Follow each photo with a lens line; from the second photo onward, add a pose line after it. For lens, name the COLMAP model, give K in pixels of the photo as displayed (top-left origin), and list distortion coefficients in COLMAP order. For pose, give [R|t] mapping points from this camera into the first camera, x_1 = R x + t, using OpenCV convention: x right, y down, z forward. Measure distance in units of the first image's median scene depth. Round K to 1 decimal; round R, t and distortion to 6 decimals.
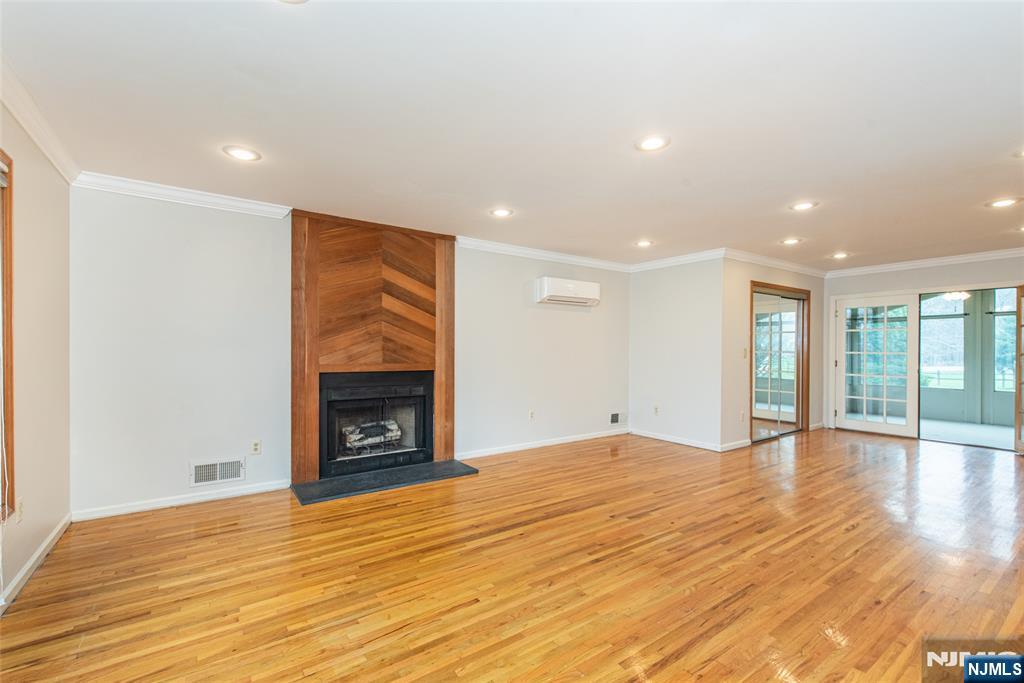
lens RADIAL K [[395.2, 0, 511.2], [0, 395.2, 356.8], [0, 0, 1]] dist [0.001087, -0.000124]
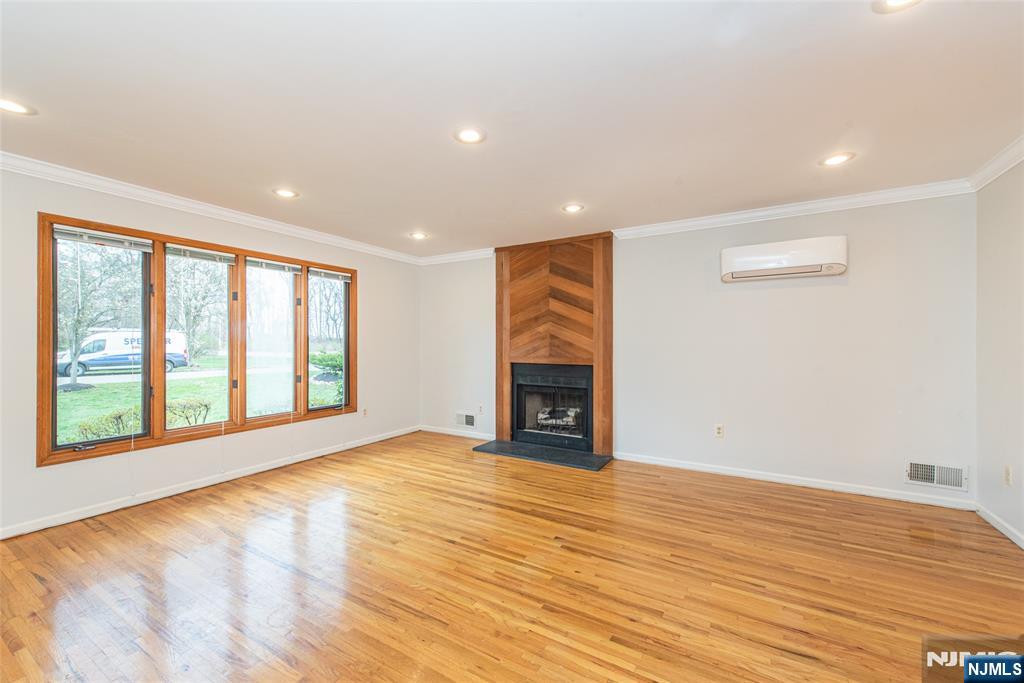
lens RADIAL K [[401.3, 0, 515.8], [0, 401.3, 347.3], [0, 0, 1]] dist [-0.001508, -0.000428]
pose [[0.465031, 0.007749, -0.885260, 0.740784], [-0.016314, 0.999867, 0.000183, -0.012201], [0.885144, 0.014357, 0.465096, 0.370647]]
